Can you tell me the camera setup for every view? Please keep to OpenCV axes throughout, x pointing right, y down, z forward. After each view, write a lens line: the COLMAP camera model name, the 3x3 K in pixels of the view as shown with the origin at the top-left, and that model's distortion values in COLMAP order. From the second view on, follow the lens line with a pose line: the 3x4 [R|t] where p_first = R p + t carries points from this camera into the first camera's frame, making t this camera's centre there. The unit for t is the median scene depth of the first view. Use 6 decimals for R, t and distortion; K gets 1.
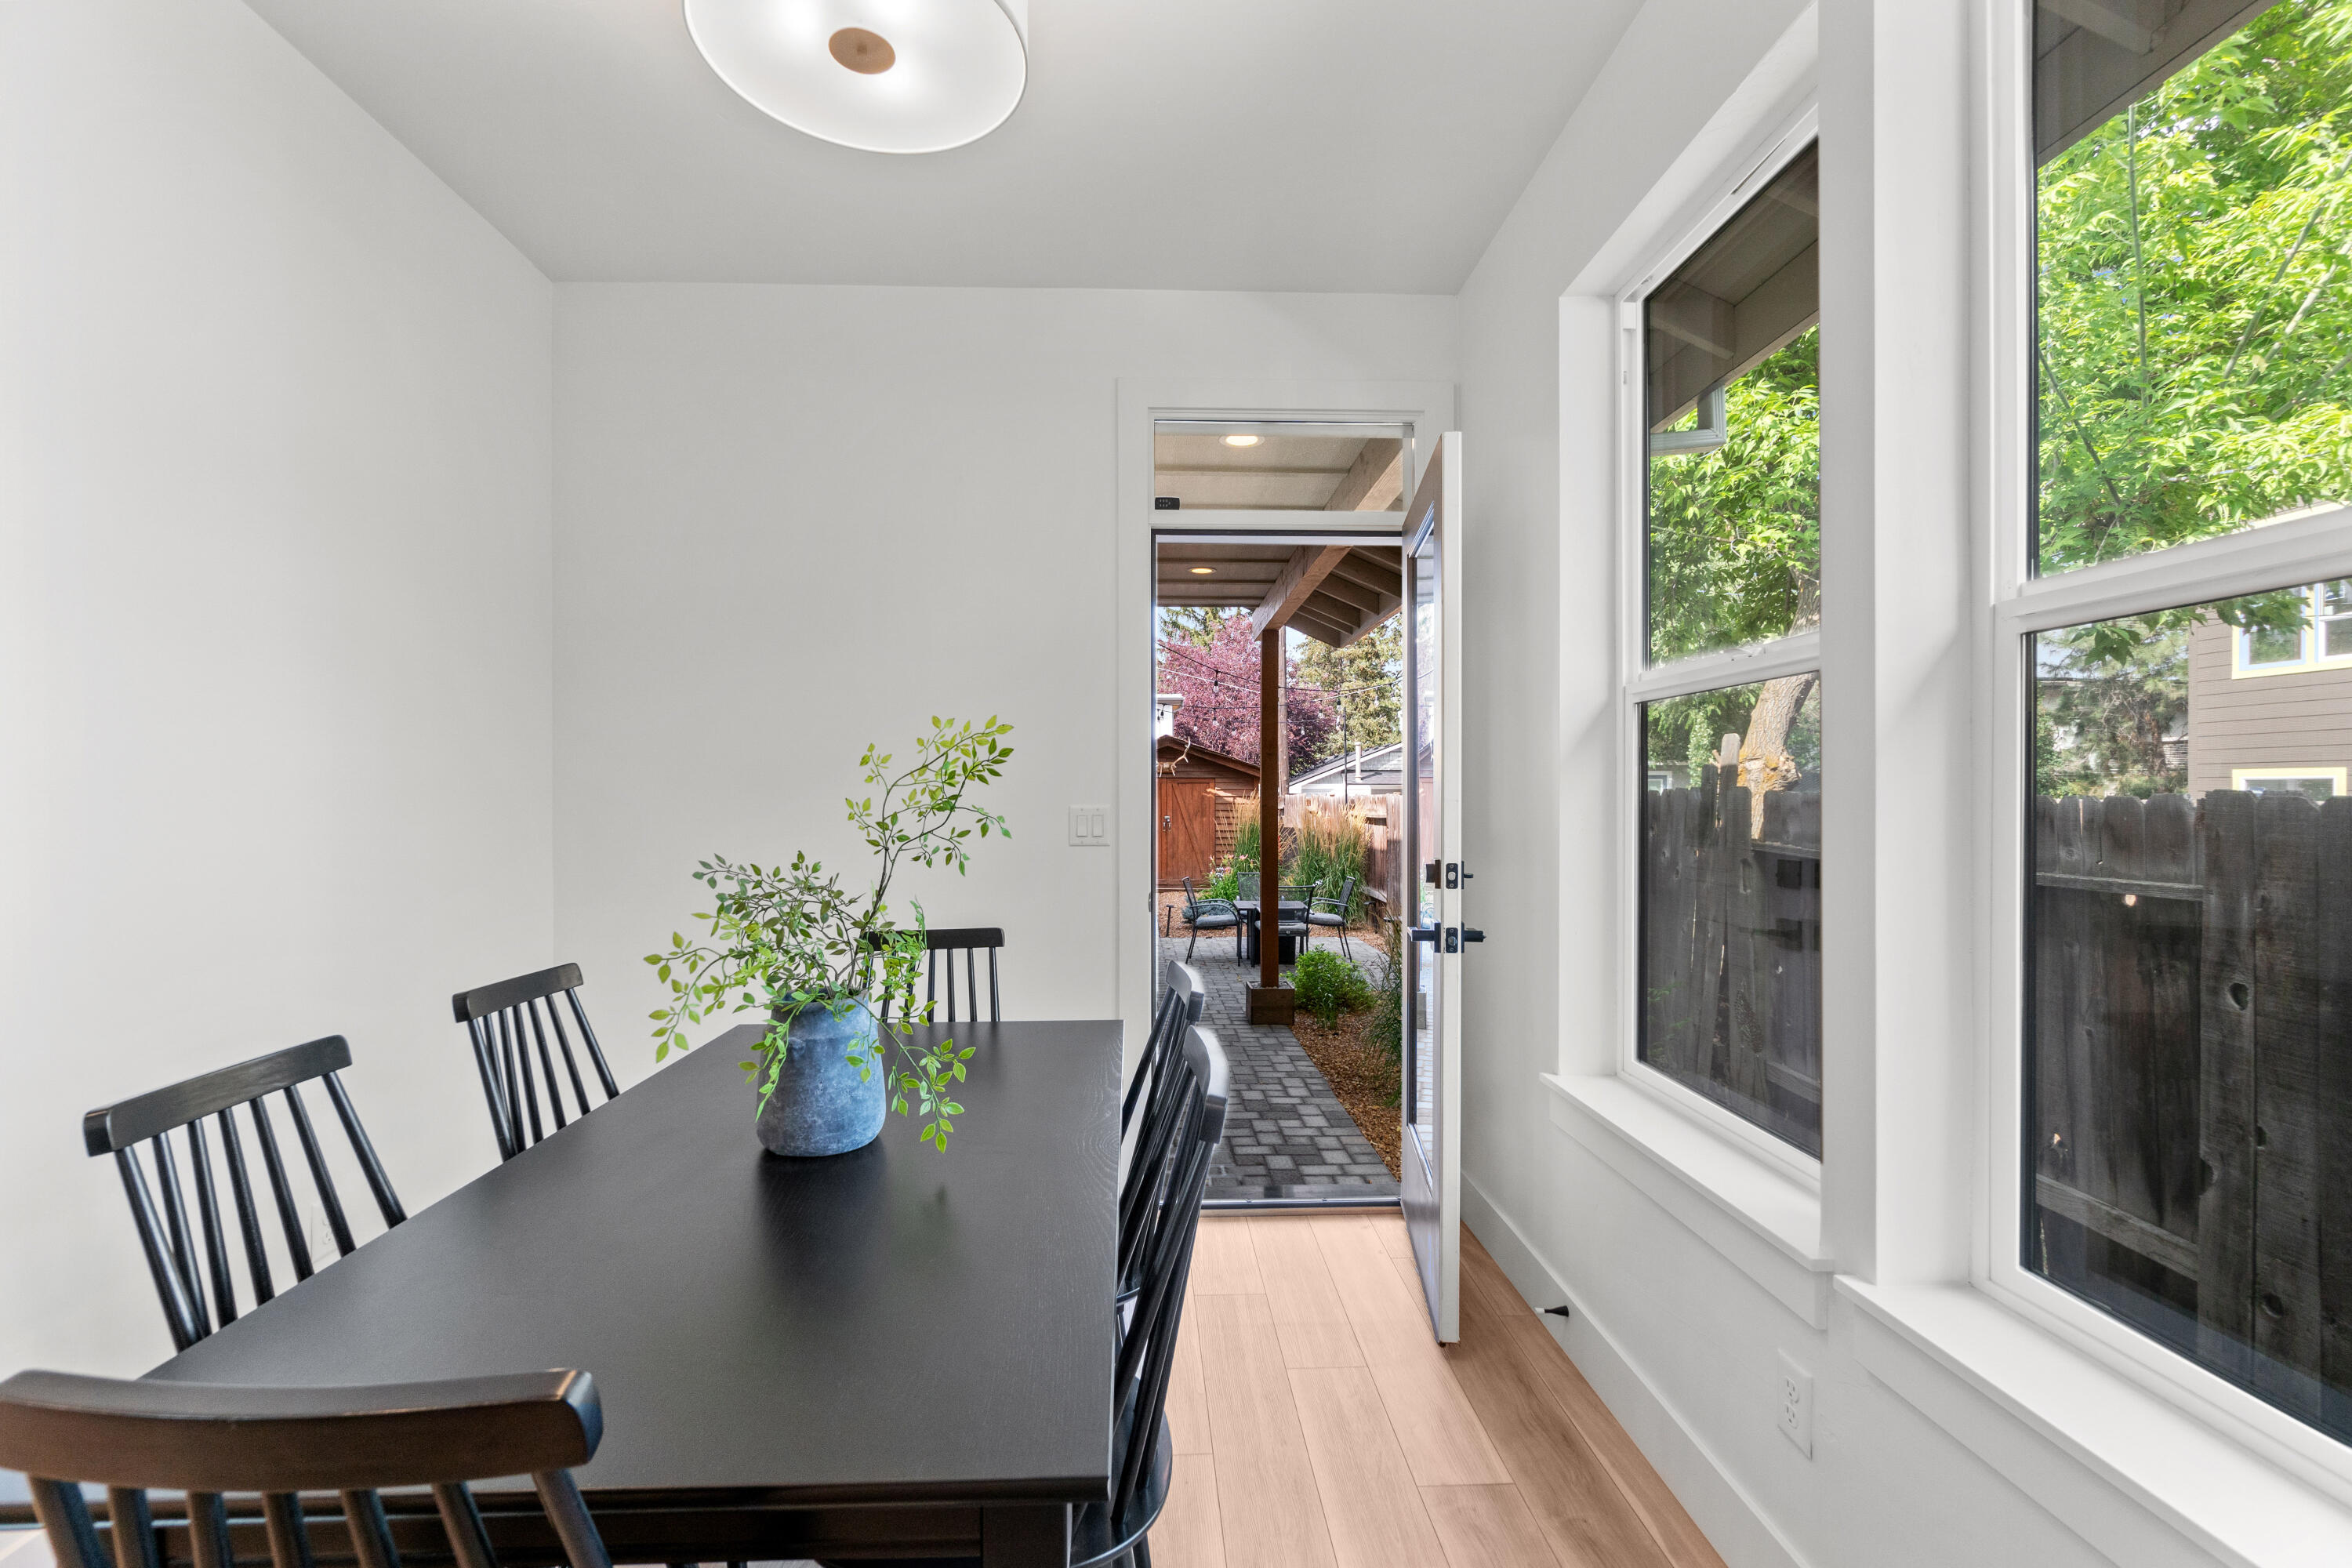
lens RADIAL K [[1029.5, 0, 1181.6], [0, 1029.5, 801.2], [0, 0, 1]] dist [-0.008391, 0.003719]
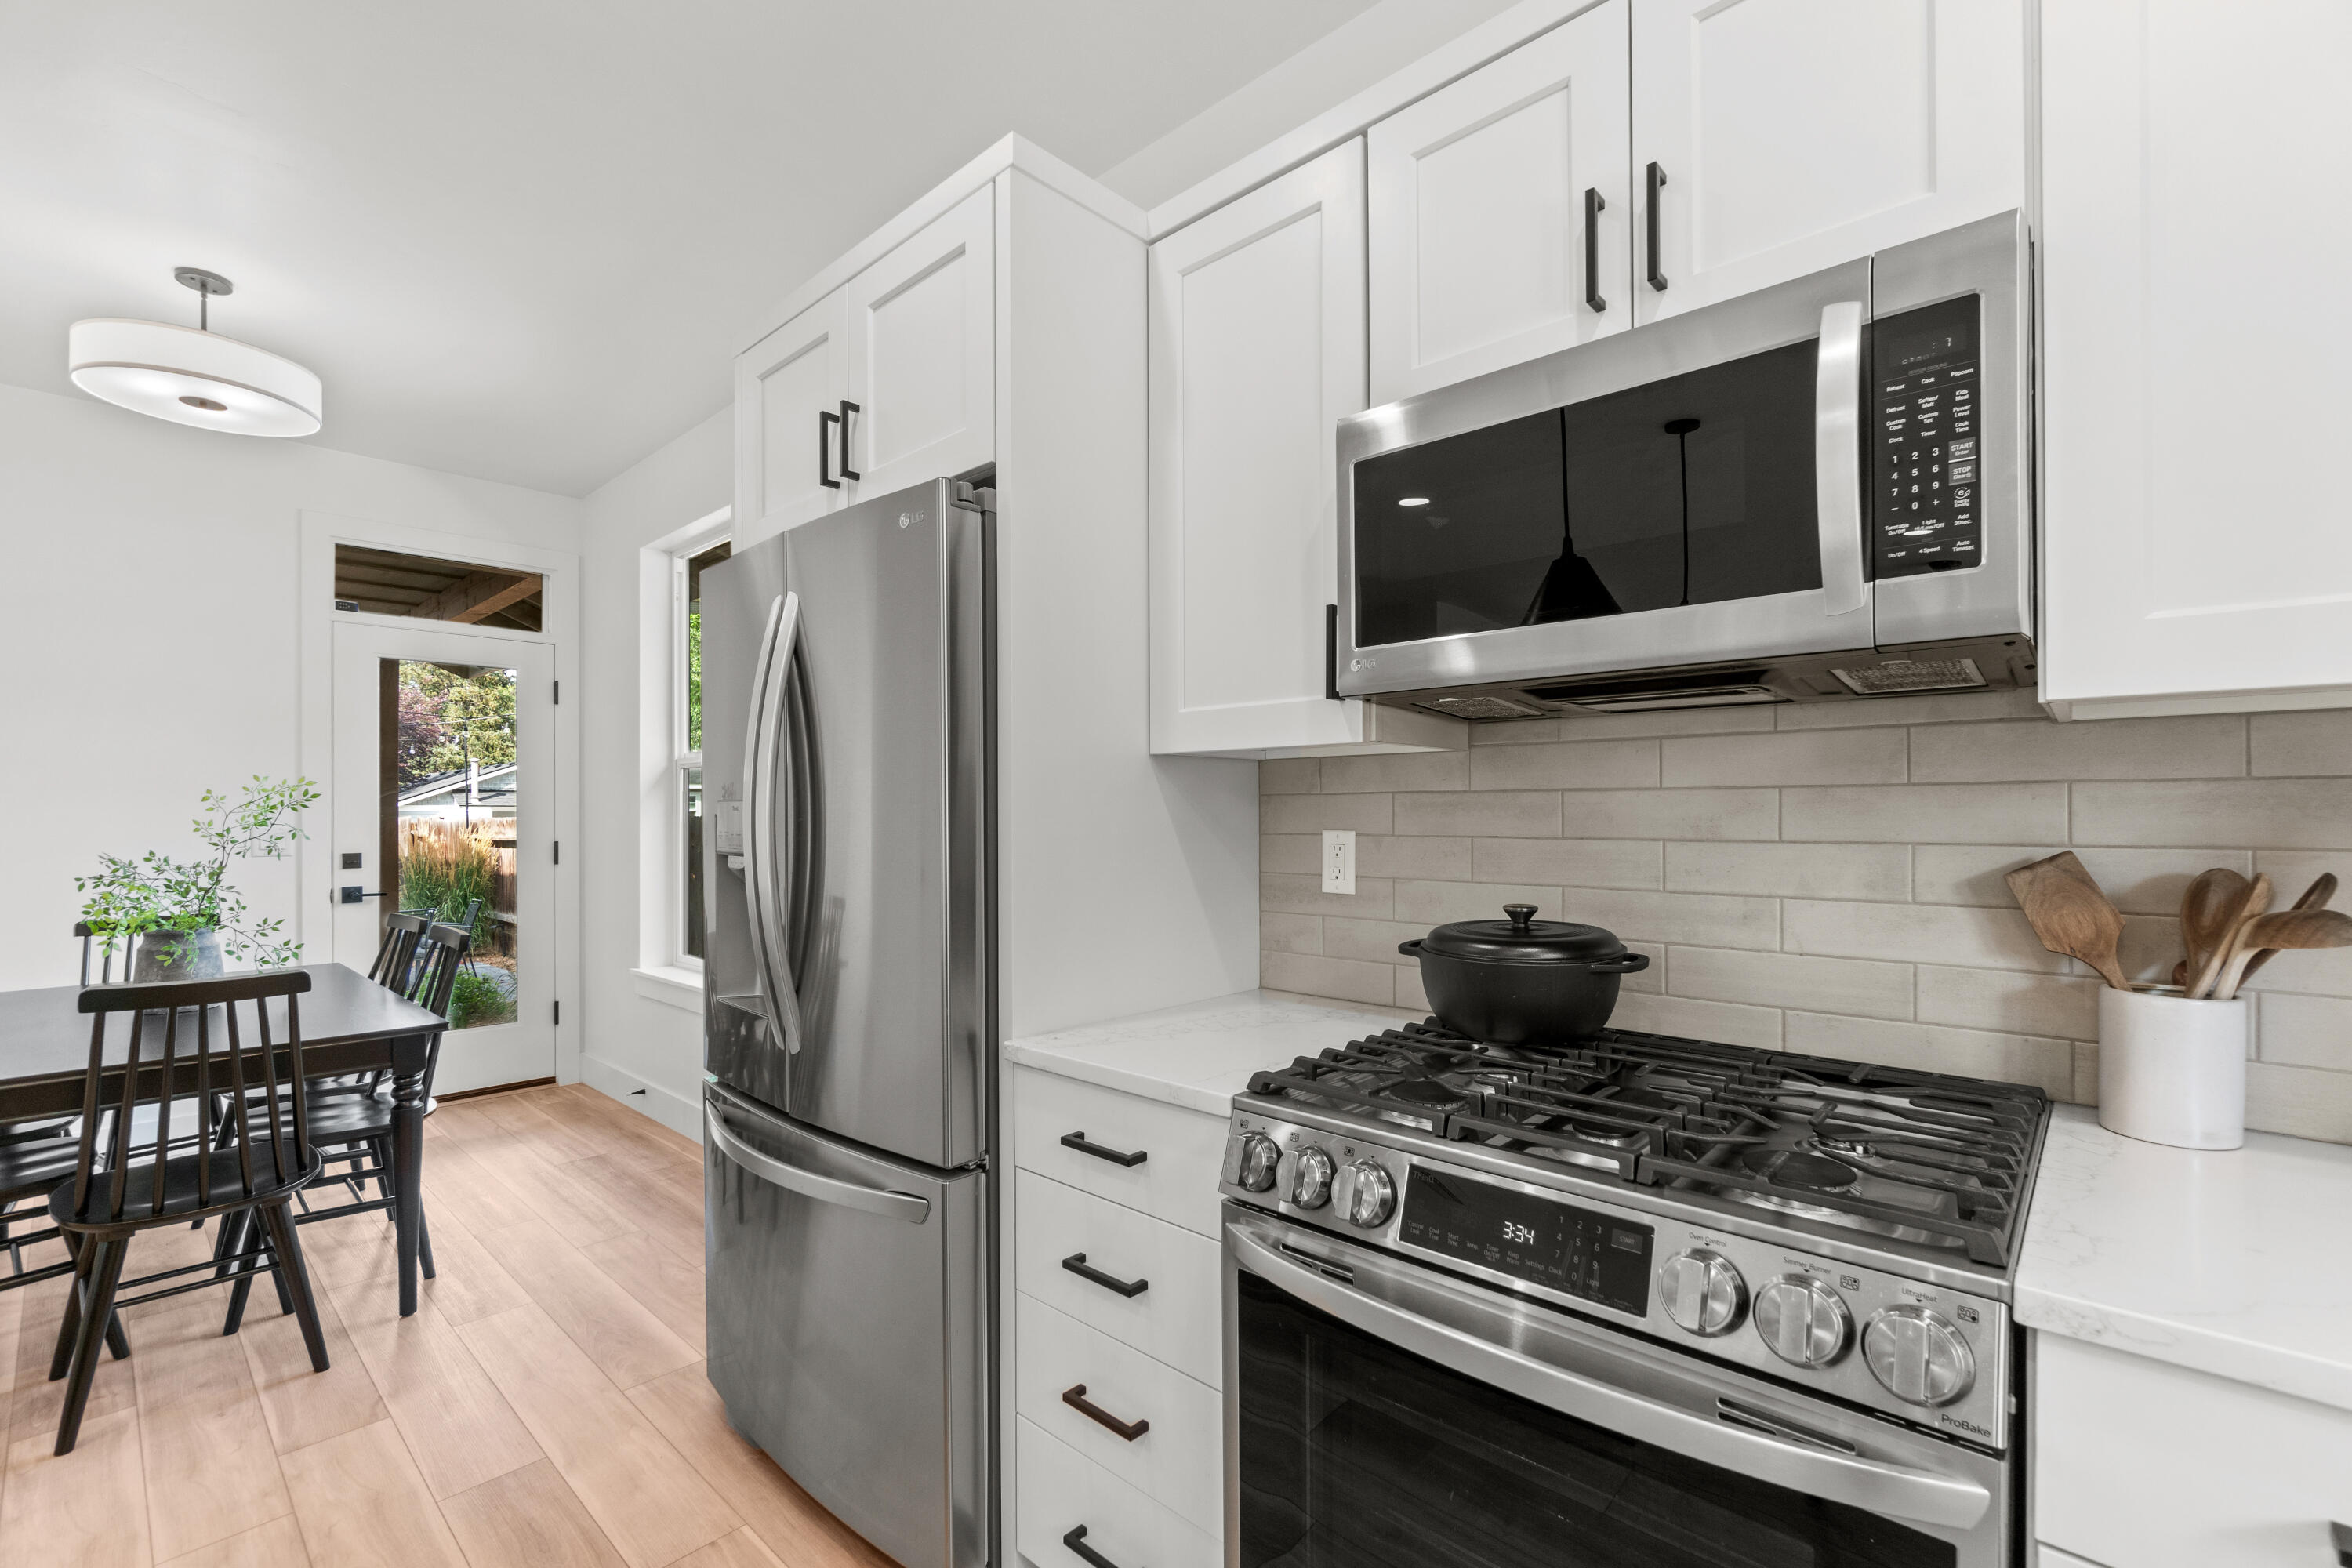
lens RADIAL K [[1029.5, 0, 1173.8], [0, 1029.5, 805.4], [0, 0, 1]] dist [-0.008391, 0.003719]
pose [[0.717865, 0.000393, 0.696182, -0.182787], [0.011248, 0.999863, -0.012164, 0.006954], [-0.696091, 0.016563, 0.717762, -0.790443]]
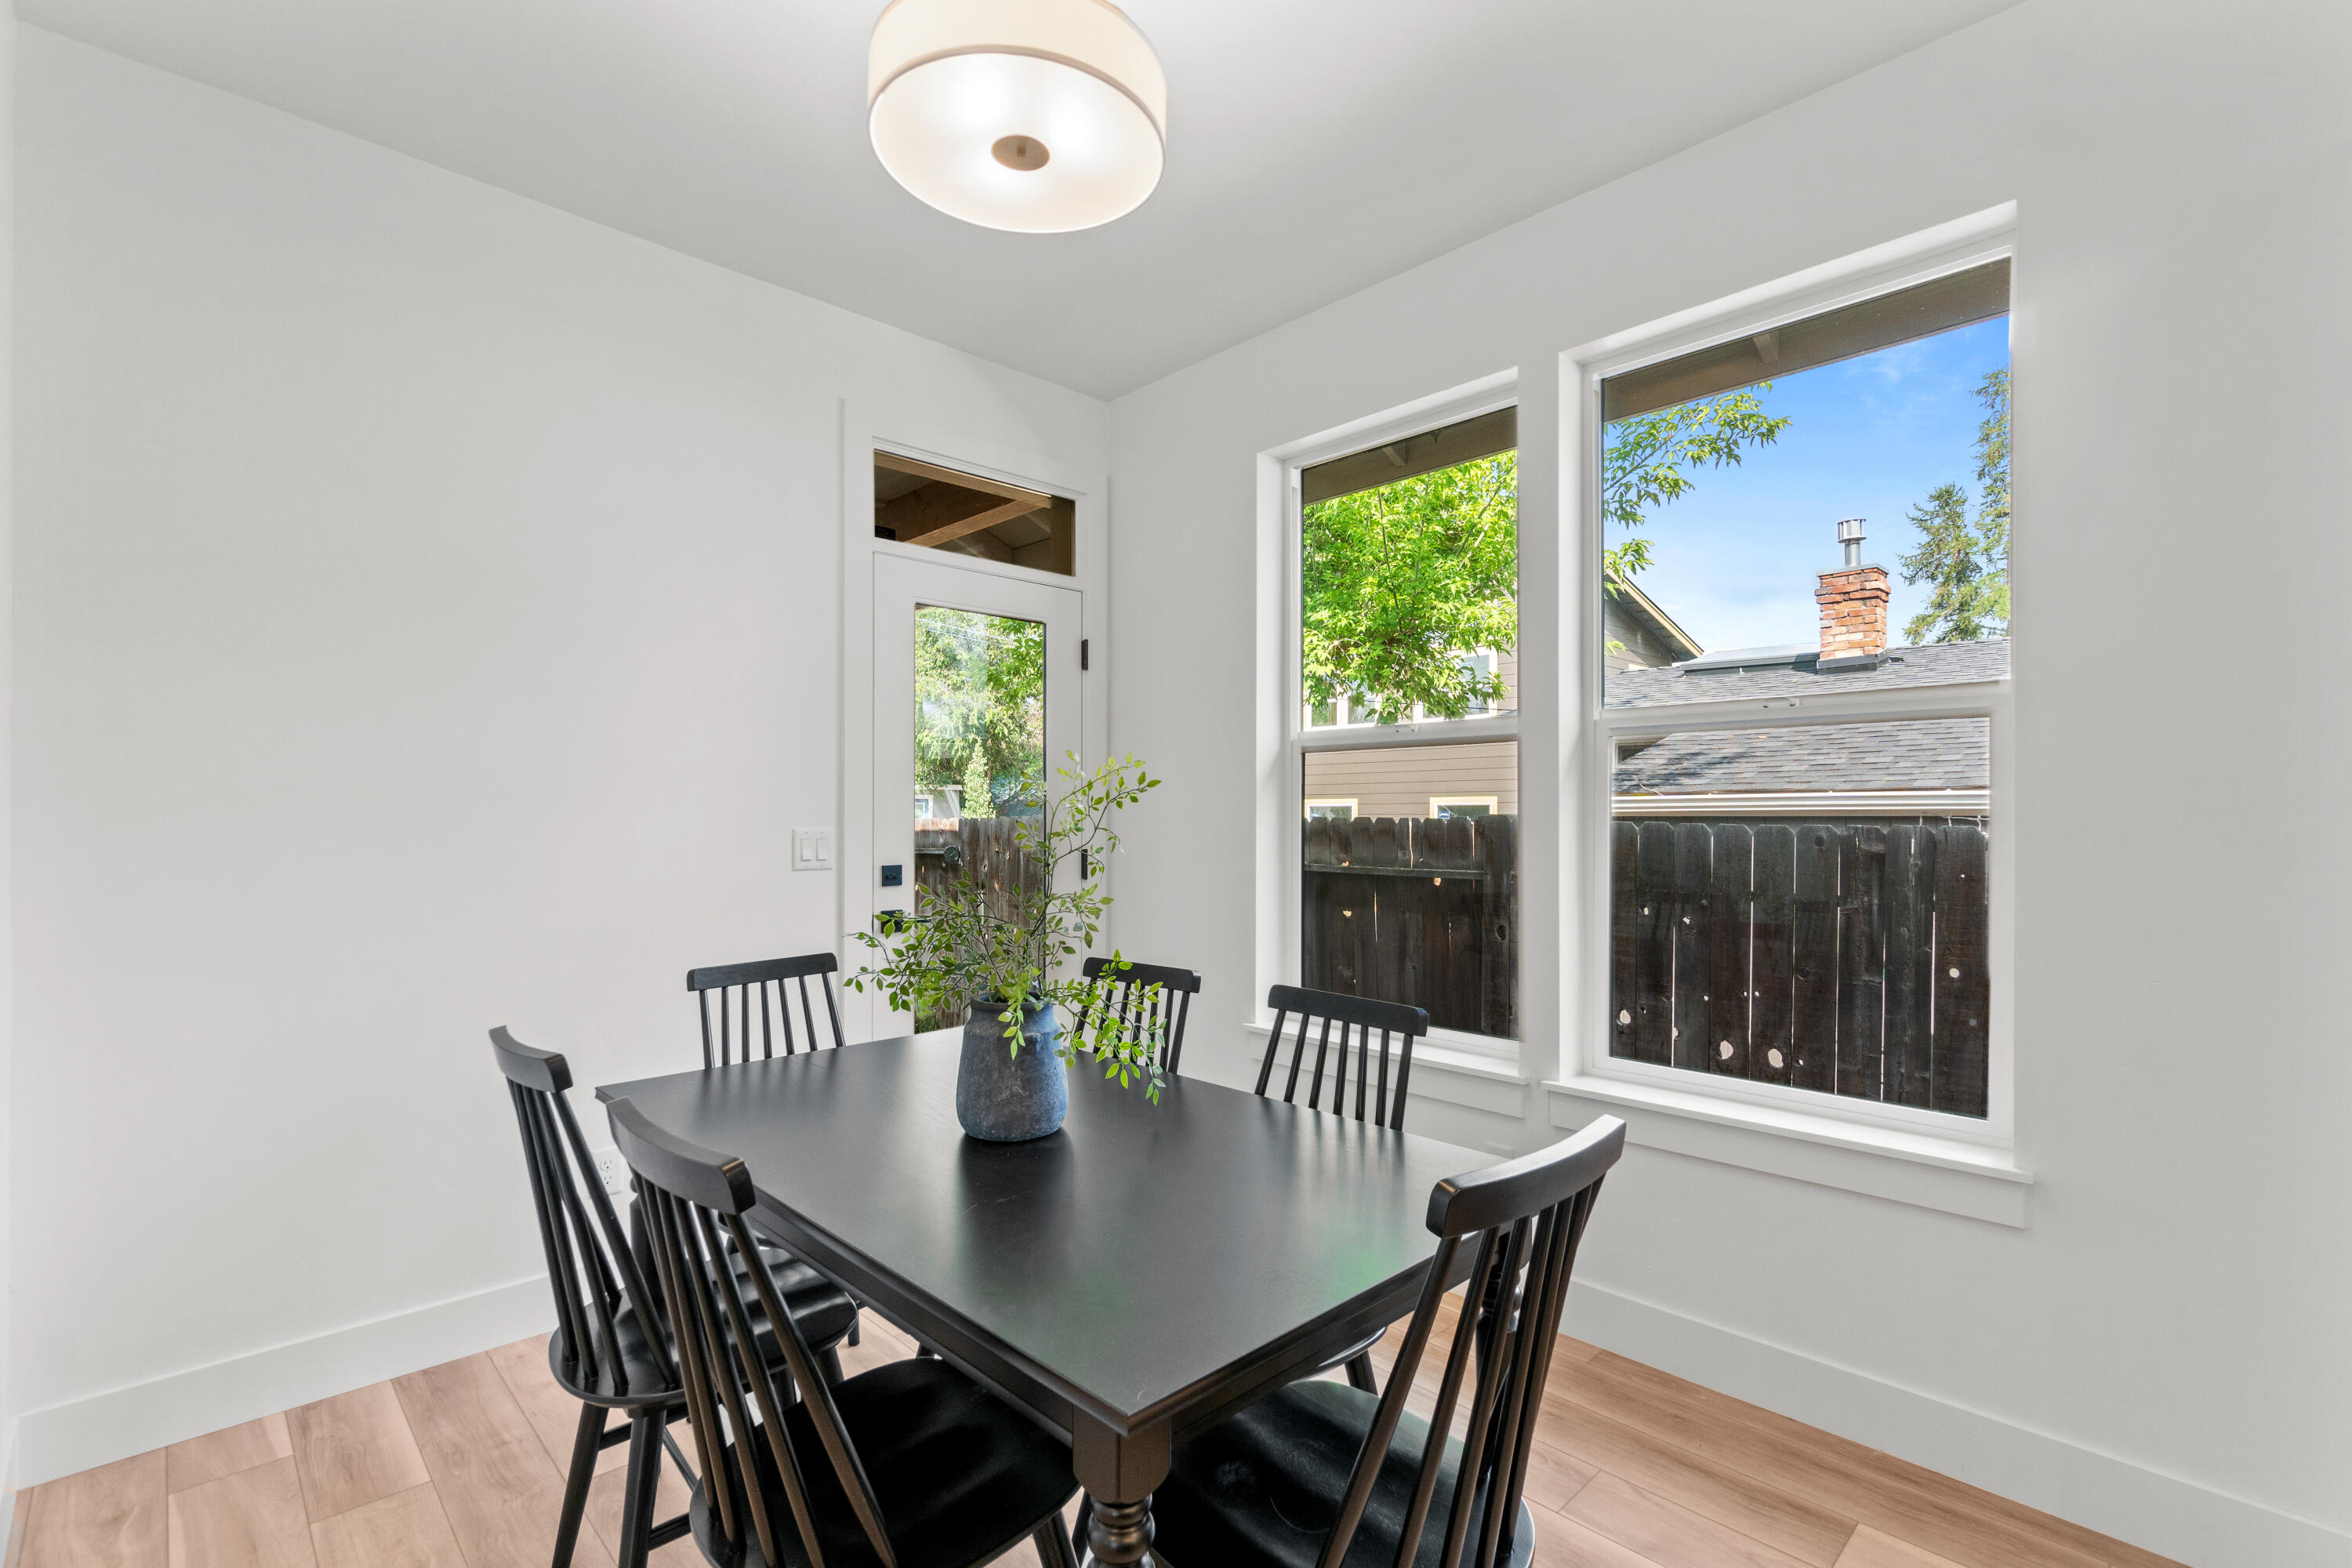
lens RADIAL K [[1029.5, 0, 1199.3], [0, 1029.5, 802.6], [0, 0, 1]] dist [-0.008391, 0.003719]
pose [[0.740900, 0.010207, 0.671538, -0.488723], [0.003179, 0.999820, -0.018705, -0.000614], [-0.671608, 0.015993, 0.740734, 0.028392]]
